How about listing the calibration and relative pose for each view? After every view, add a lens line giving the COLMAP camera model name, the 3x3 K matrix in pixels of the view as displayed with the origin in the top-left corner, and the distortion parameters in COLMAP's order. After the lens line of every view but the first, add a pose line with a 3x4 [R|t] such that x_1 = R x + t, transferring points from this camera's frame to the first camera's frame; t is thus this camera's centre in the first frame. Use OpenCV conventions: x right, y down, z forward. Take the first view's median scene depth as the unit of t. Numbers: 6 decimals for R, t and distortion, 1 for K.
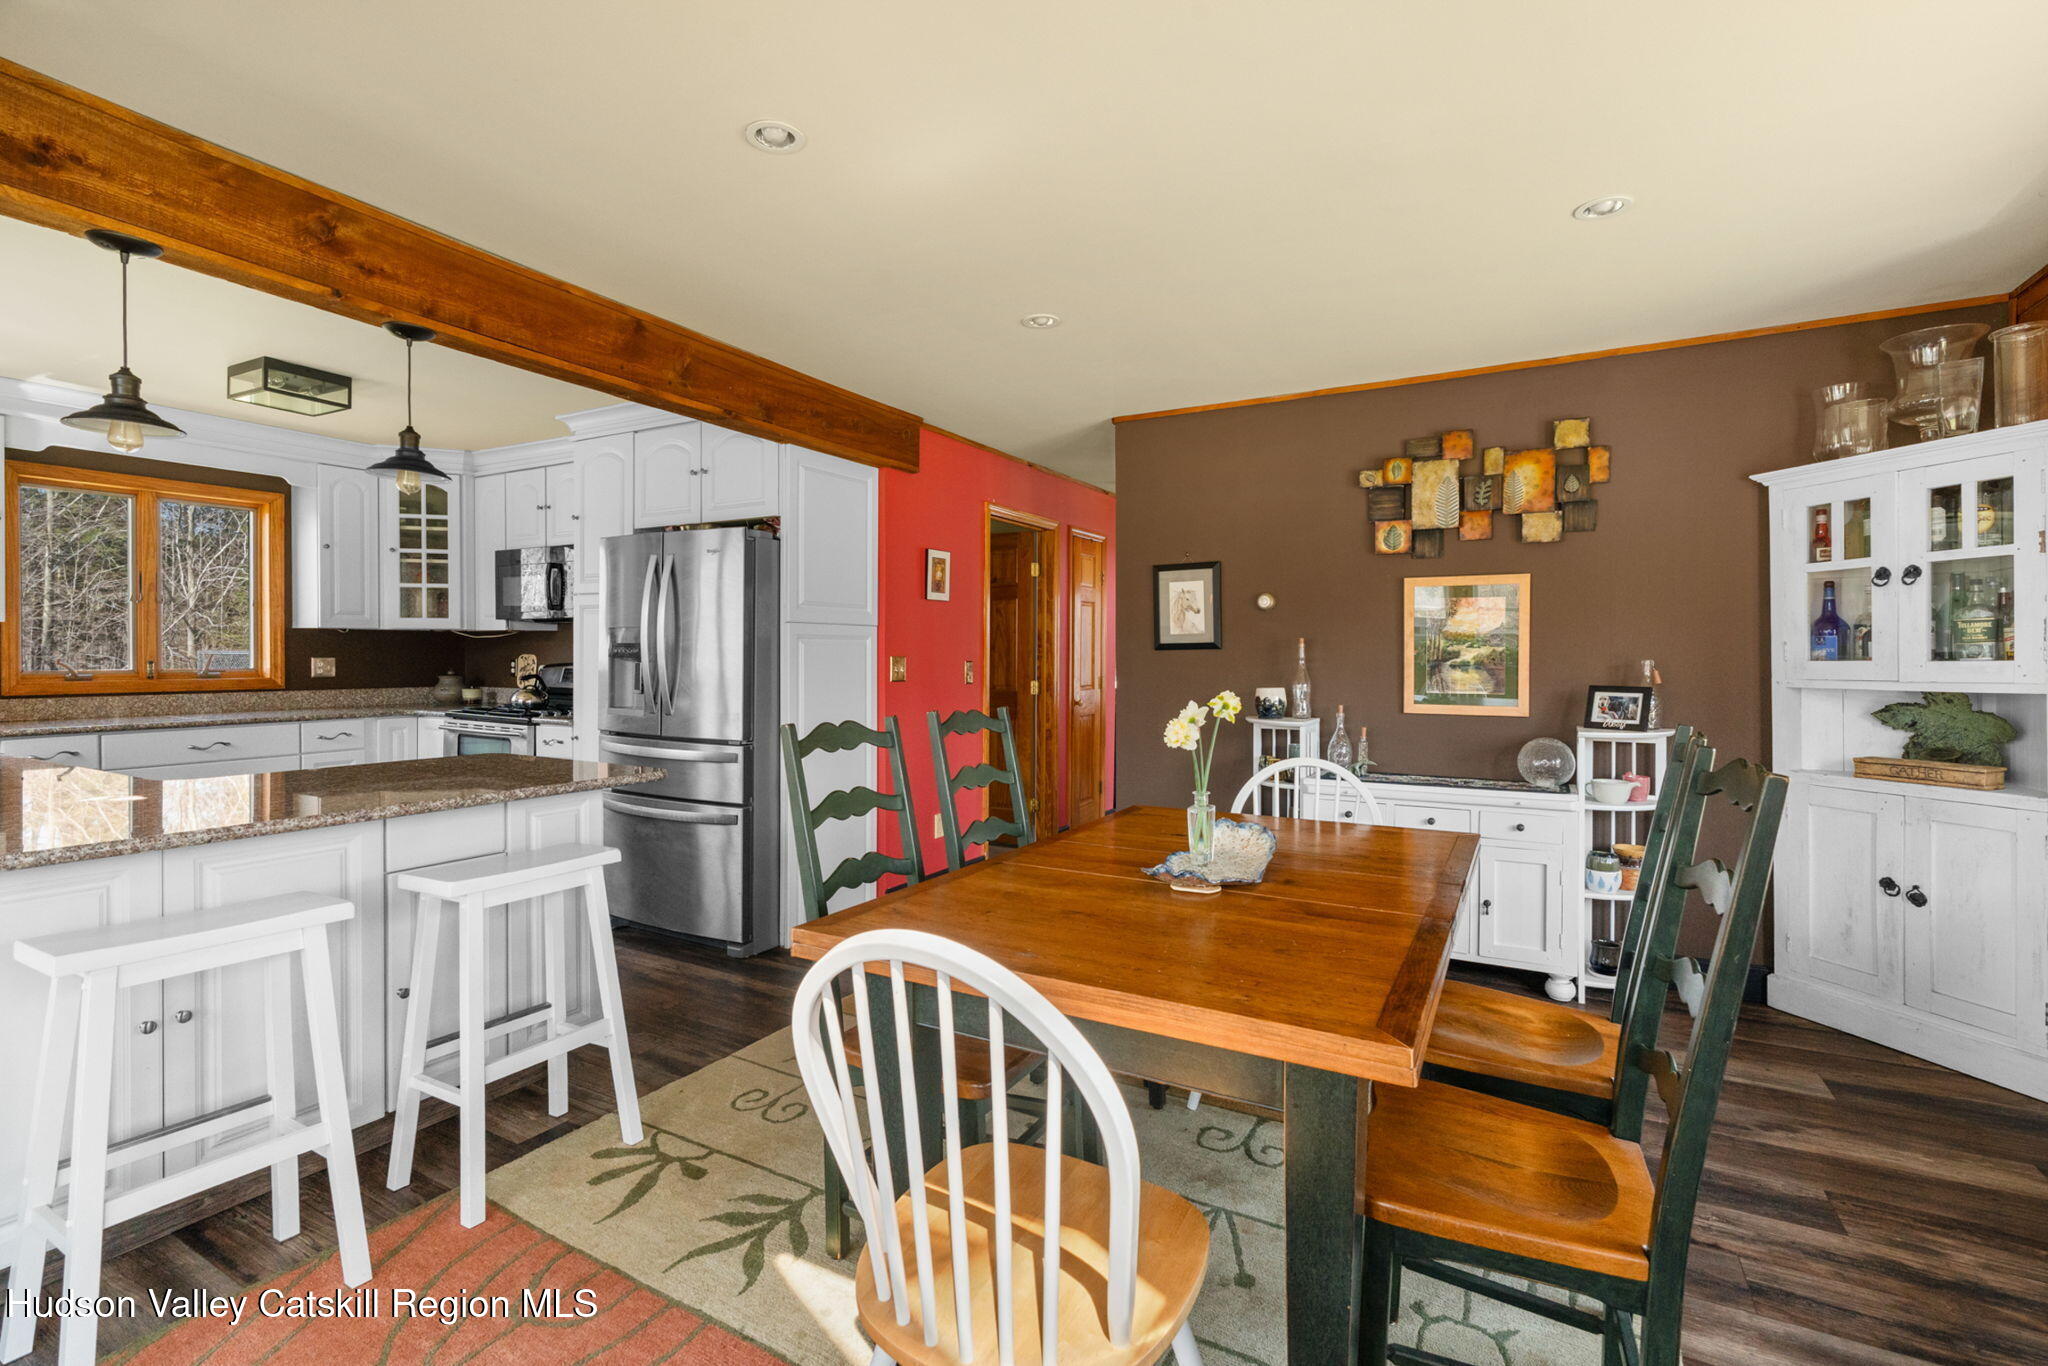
lens RADIAL K [[930.9, 0, 1028.9], [0, 930.9, 660.9], [0, 0, 1]] dist [-0.004855, 0.001650]
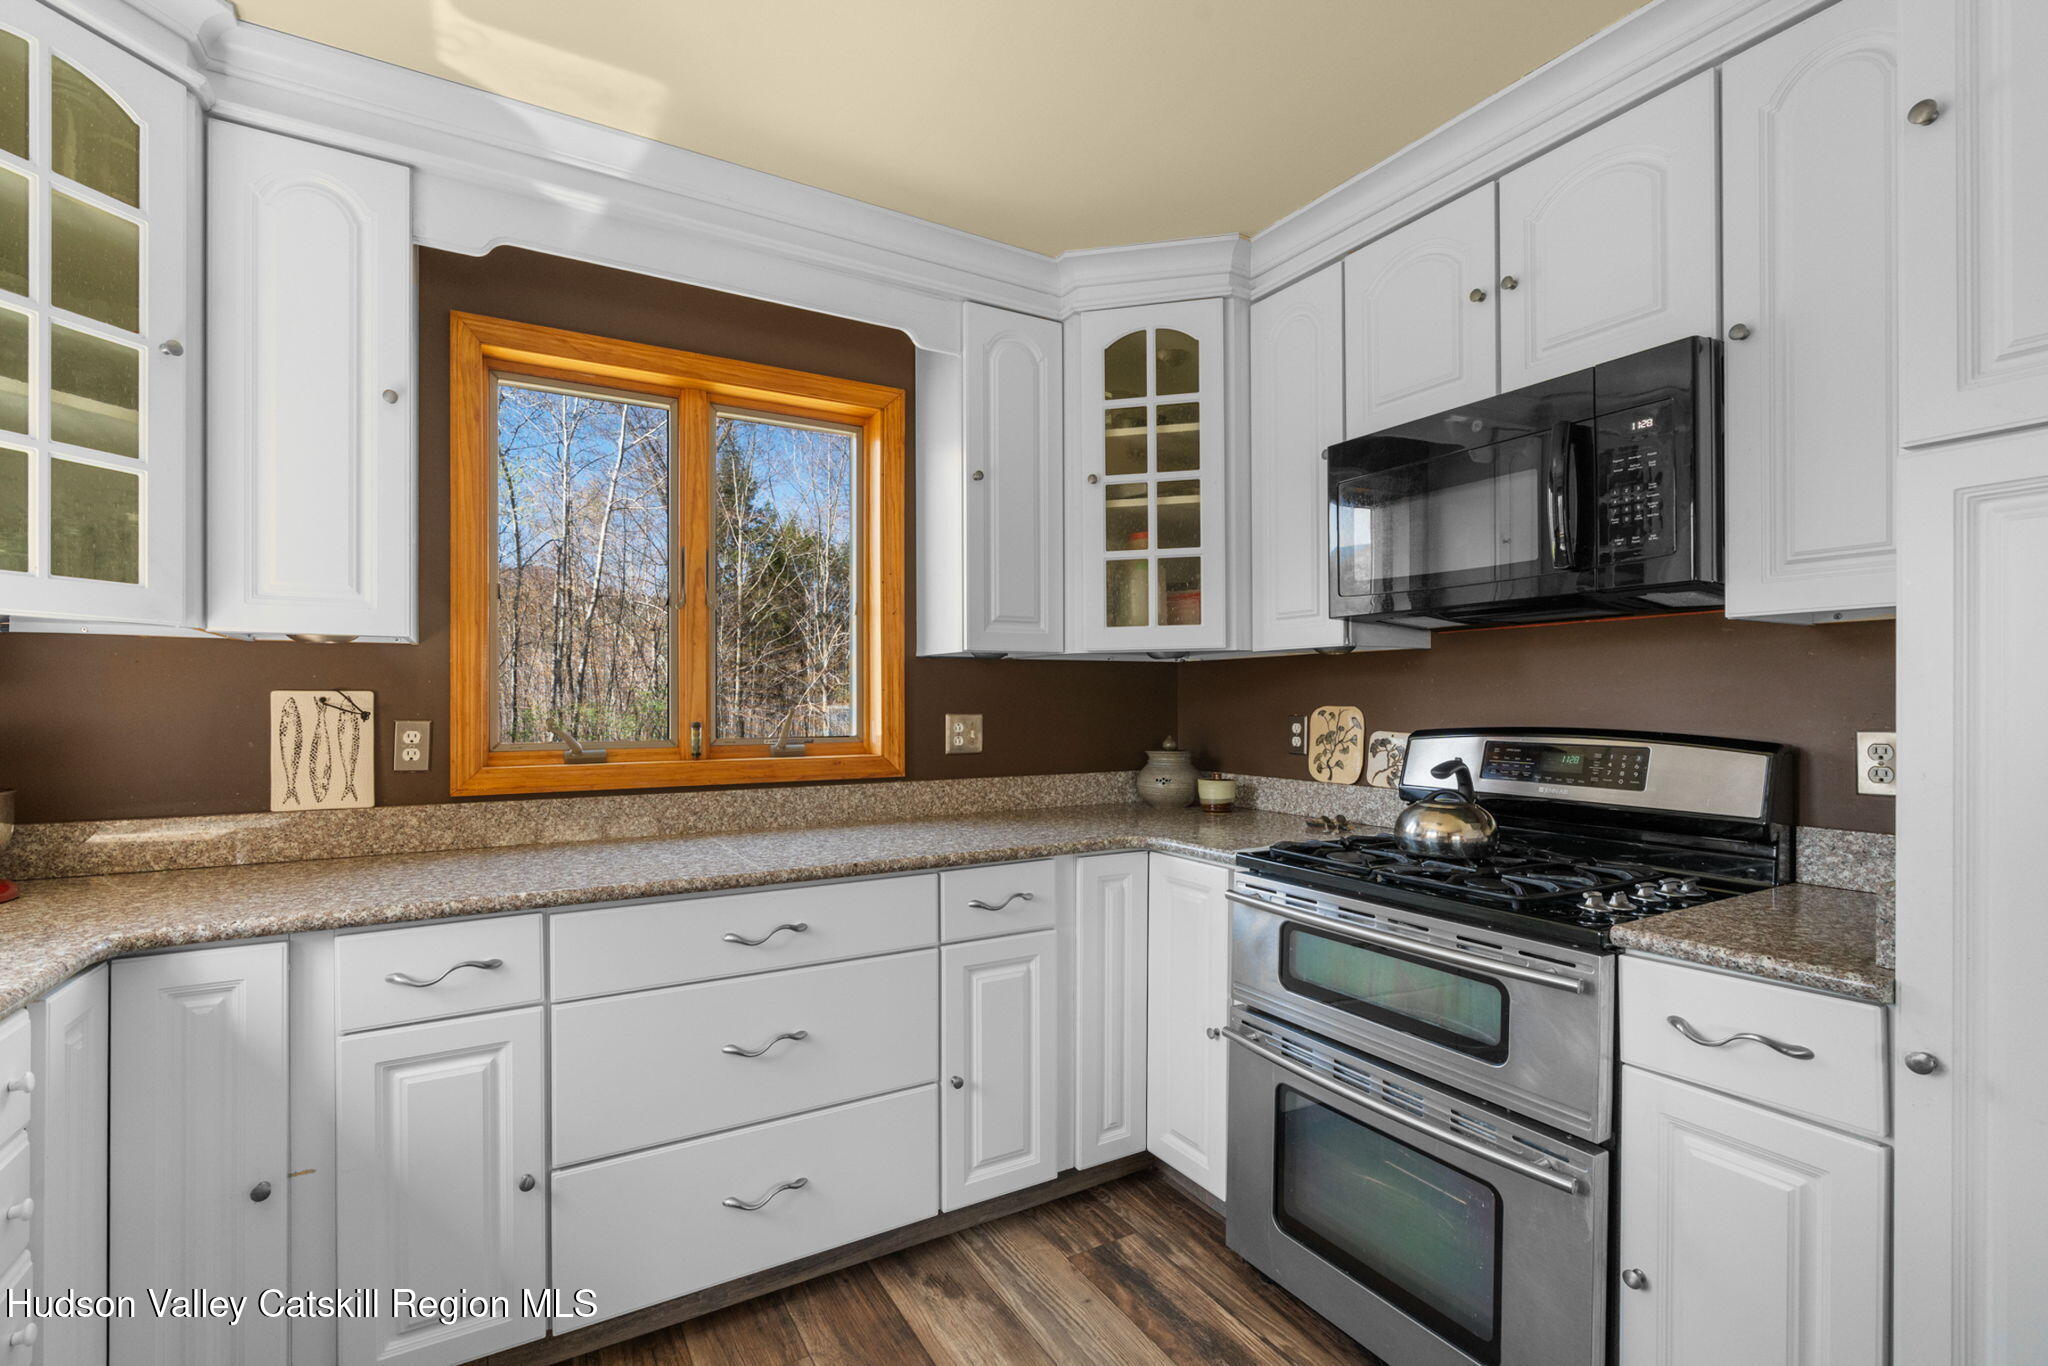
lens RADIAL K [[913.9, 0, 1028.3], [0, 913.9, 702.4], [0, 0, 1]] dist [-0.007096, -0.000006]
pose [[0.866720, -0.007288, -0.498742, -0.497058], [0.001460, 0.999926, -0.012074, -0.004386], [0.498793, 0.009737, 0.866666, 0.605013]]
